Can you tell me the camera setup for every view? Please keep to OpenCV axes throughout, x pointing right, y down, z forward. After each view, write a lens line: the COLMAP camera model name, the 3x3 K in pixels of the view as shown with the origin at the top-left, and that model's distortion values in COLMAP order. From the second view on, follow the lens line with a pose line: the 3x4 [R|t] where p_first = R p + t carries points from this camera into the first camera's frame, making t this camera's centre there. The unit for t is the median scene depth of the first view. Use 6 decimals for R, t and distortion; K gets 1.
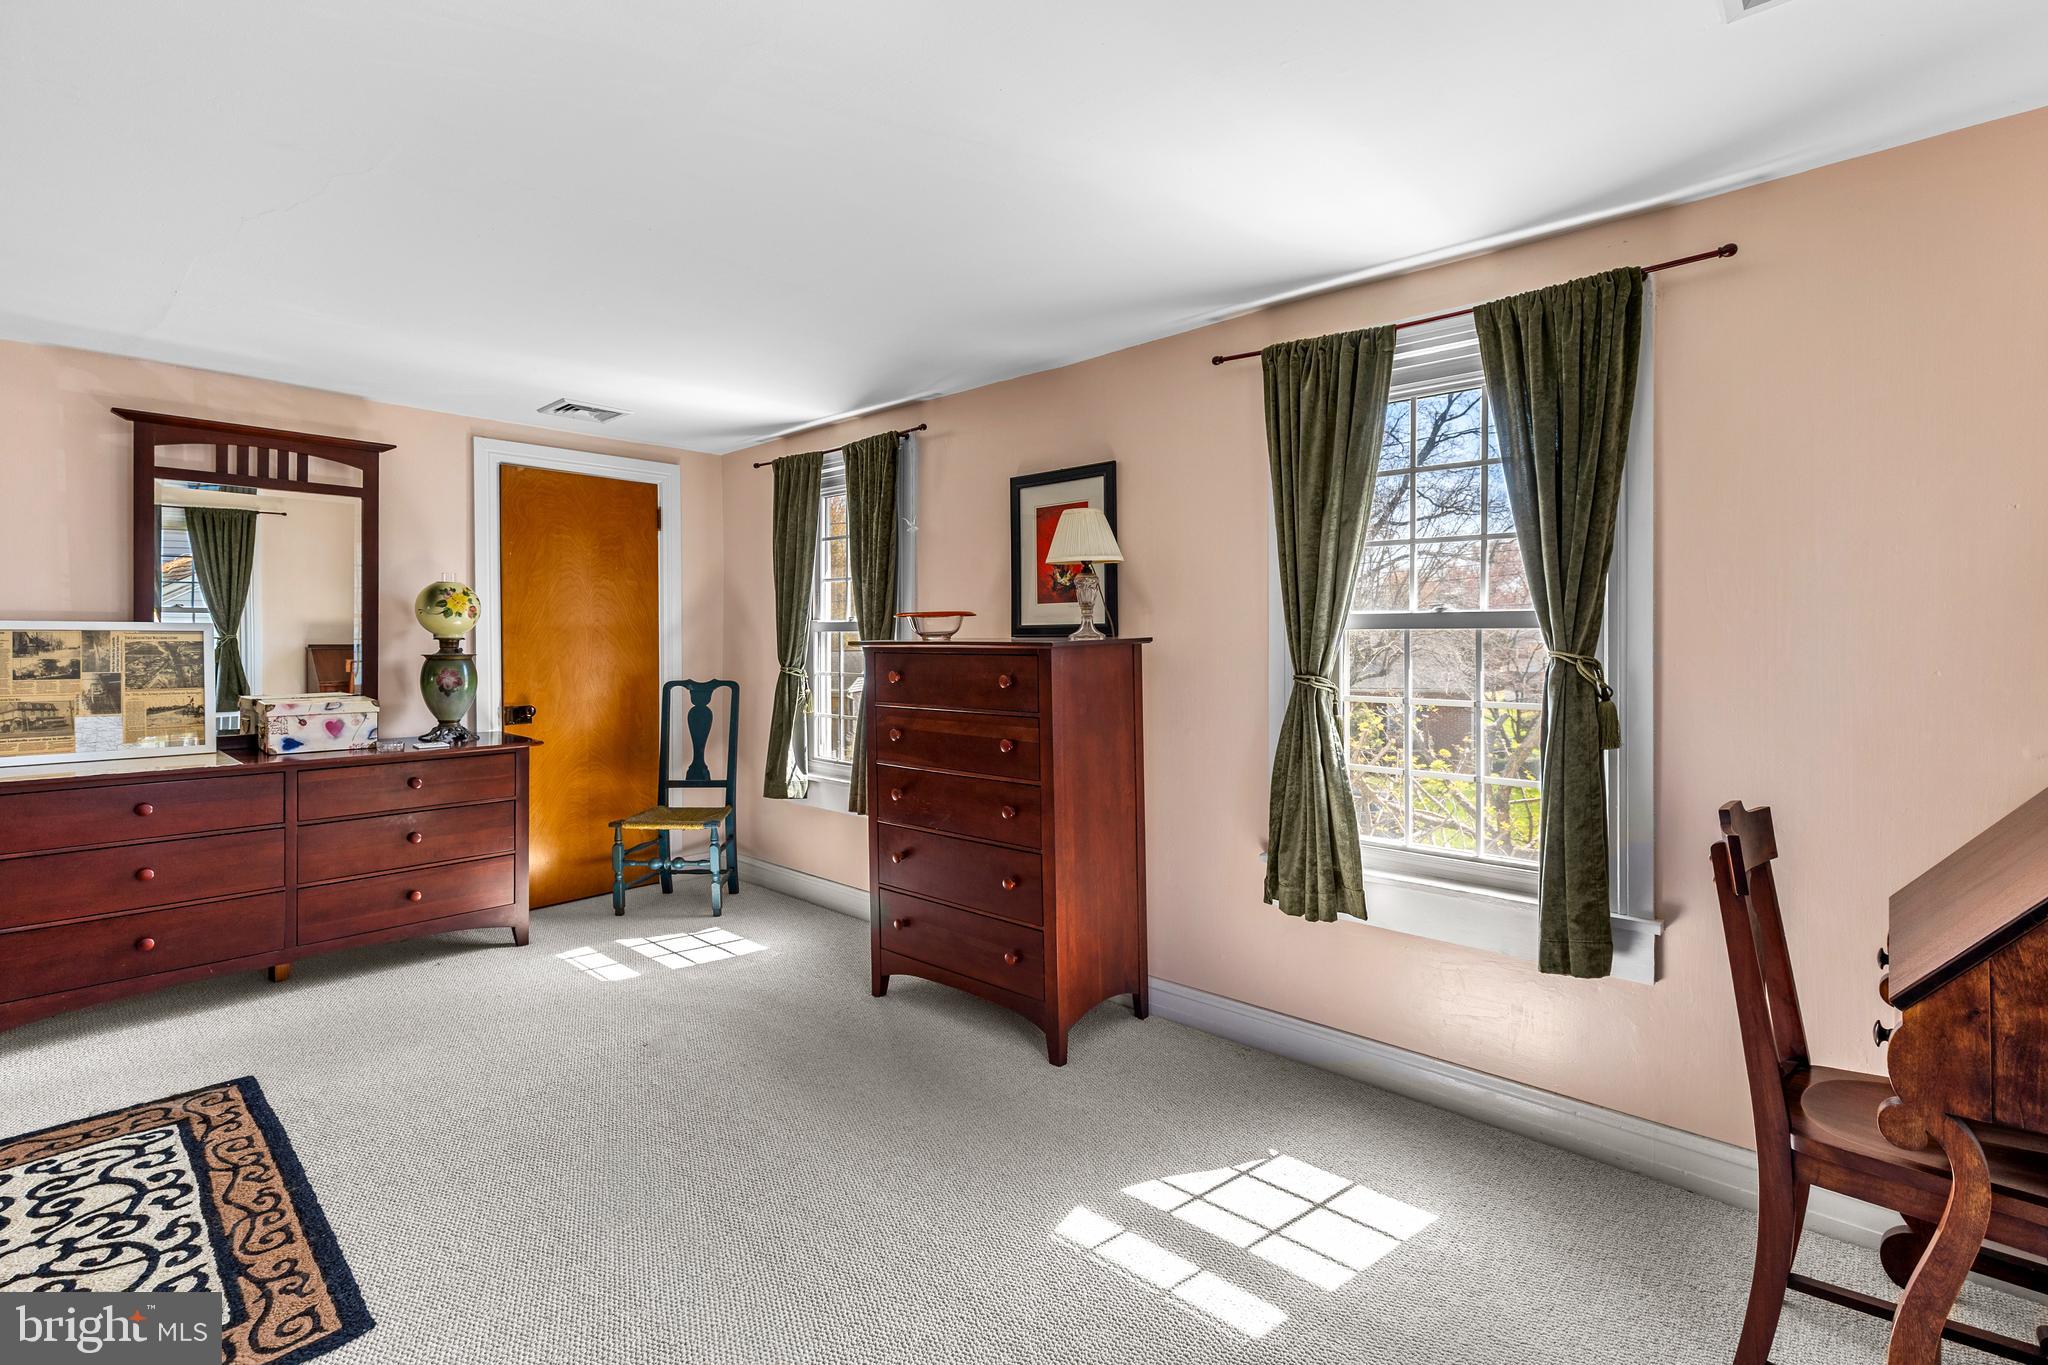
lens RADIAL K [[934.9, 0, 1028.9], [0, 934.9, 638.4], [0, 0, 1]] dist [0.009430, -0.000326]
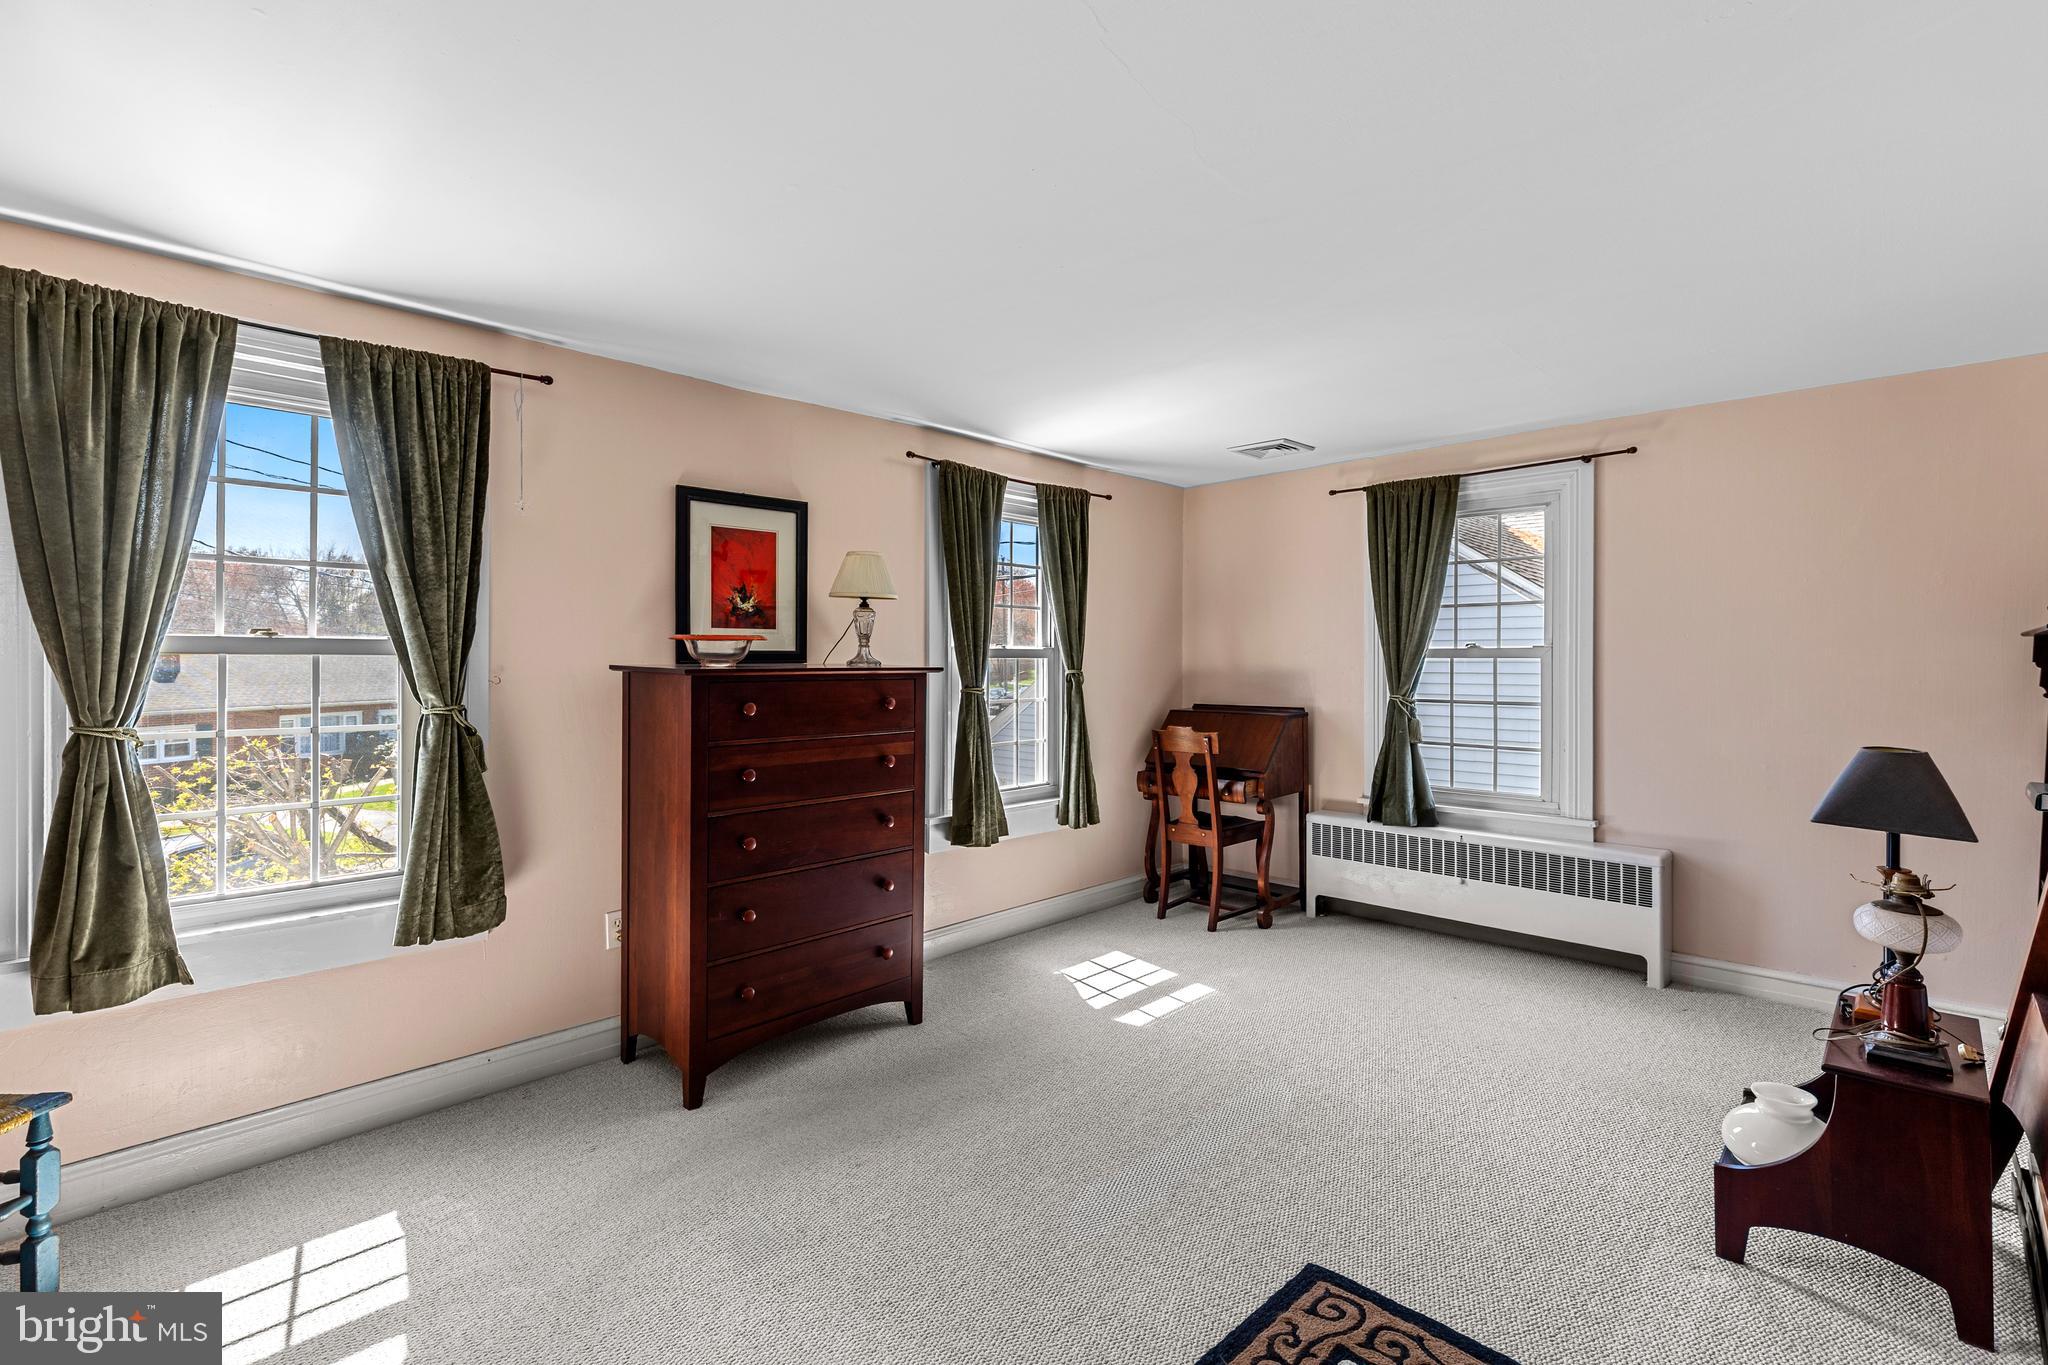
lens RADIAL K [[935.6, 0, 1046.4], [0, 935.6, 654.4], [0, 0, 1]] dist [0.001399, -0.000207]
pose [[0.019210, 0.008998, 0.999775, -1.082064], [0.005883, 0.999941, -0.009112, -0.000573], [-0.999798, 0.006057, 0.019156, 0.760573]]
